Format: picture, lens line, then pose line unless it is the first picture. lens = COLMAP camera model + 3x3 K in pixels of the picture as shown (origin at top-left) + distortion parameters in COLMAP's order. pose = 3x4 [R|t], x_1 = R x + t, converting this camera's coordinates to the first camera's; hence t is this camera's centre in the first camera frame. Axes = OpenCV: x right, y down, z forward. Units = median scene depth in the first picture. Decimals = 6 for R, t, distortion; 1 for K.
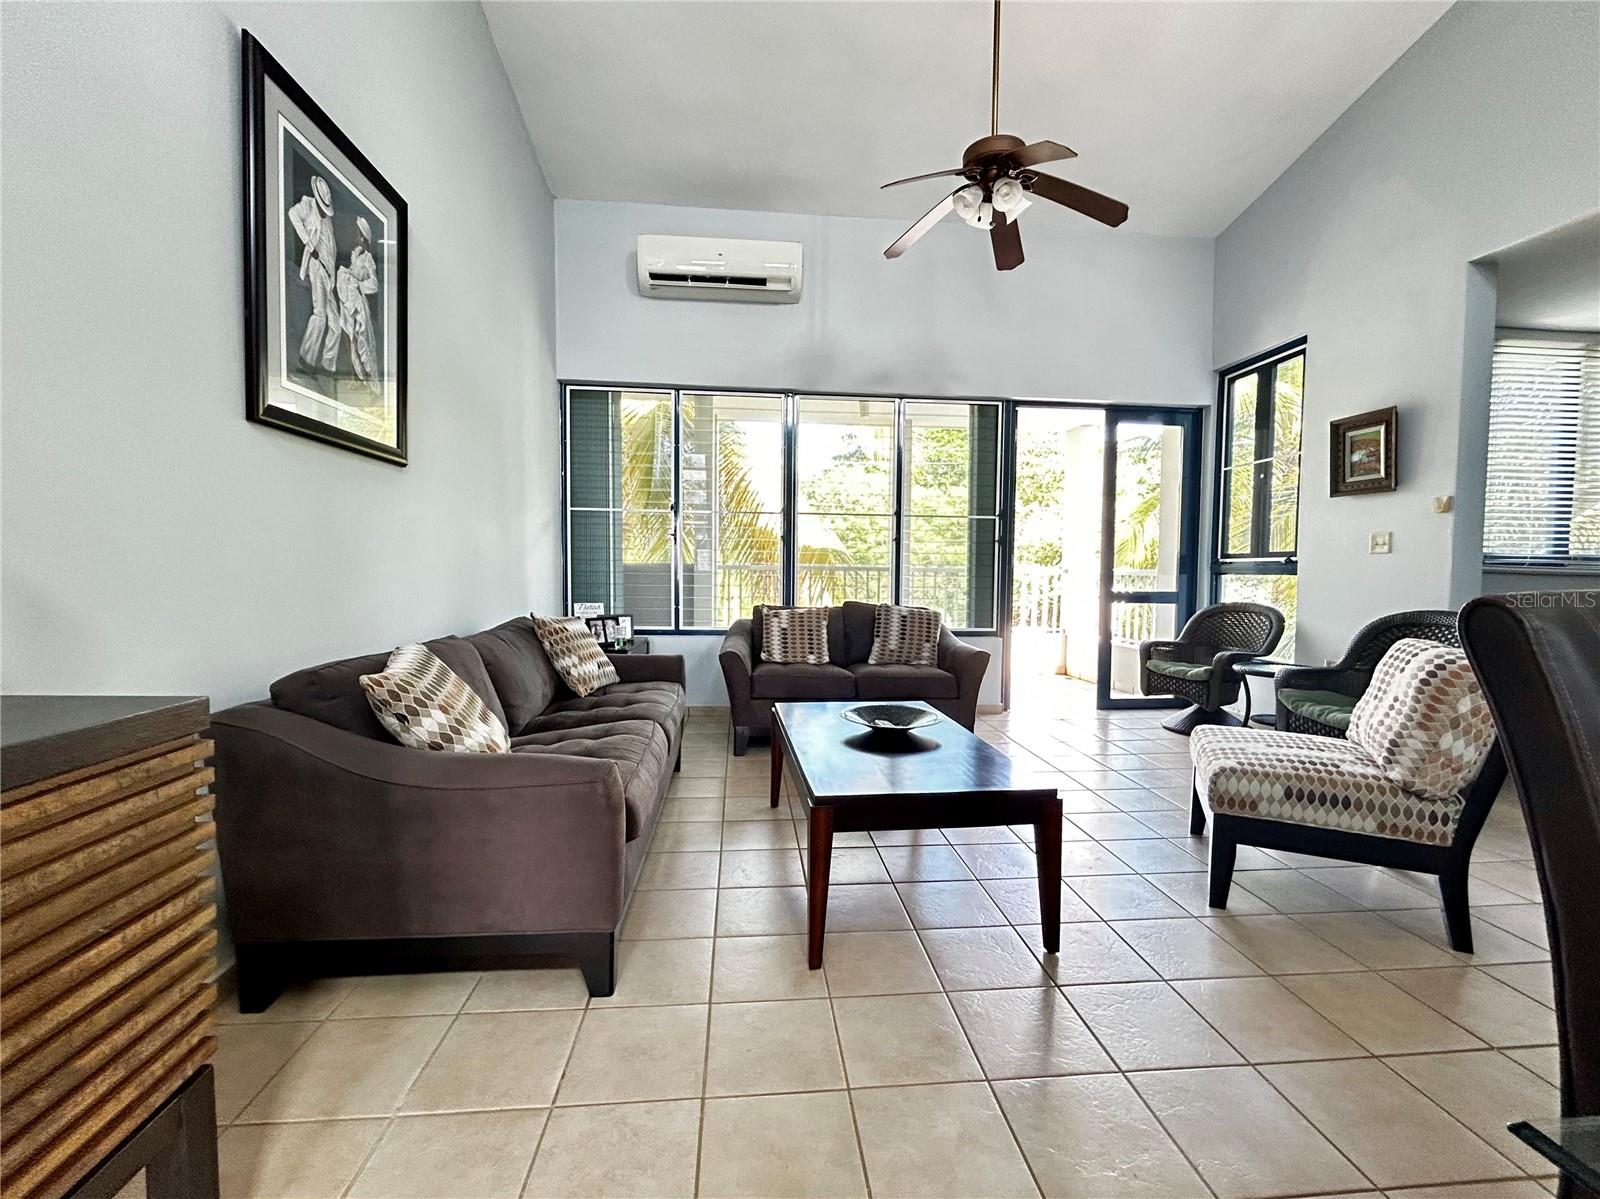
lens RADIAL K [[653.4, 0, 799.4], [0, 653.4, 596.2], [0, 0, 1]] dist [-0.000825, 0.000450]
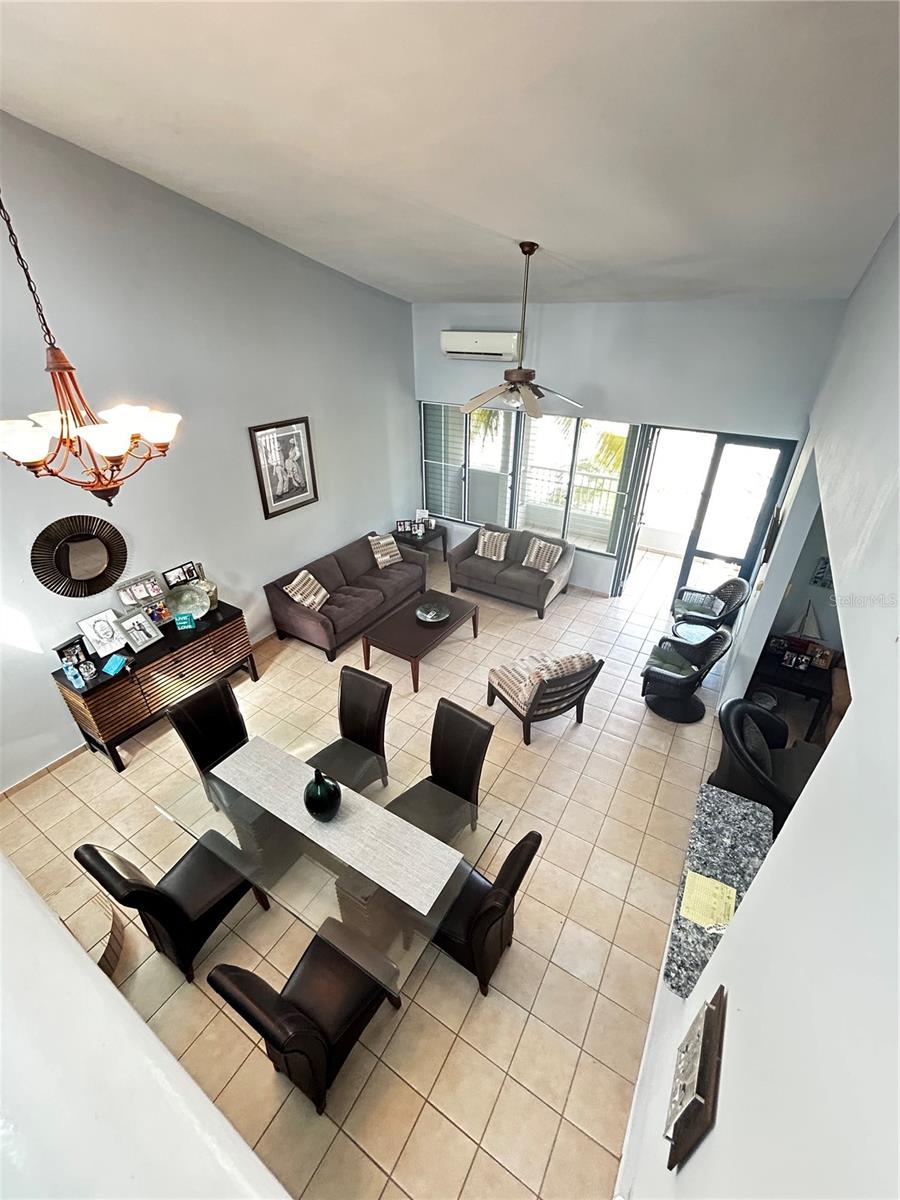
lens RADIAL K [[480.4, 0, 473.0], [0, 480.4, 596.4], [0, 0, 1]] dist [-0.000089, -0.010667]
pose [[0.818248, 0.291506, -0.495475, 0.764630], [-0.036225, 0.886329, 0.461636, -0.511640], [0.573723, -0.359784, 0.735797, -0.279275]]
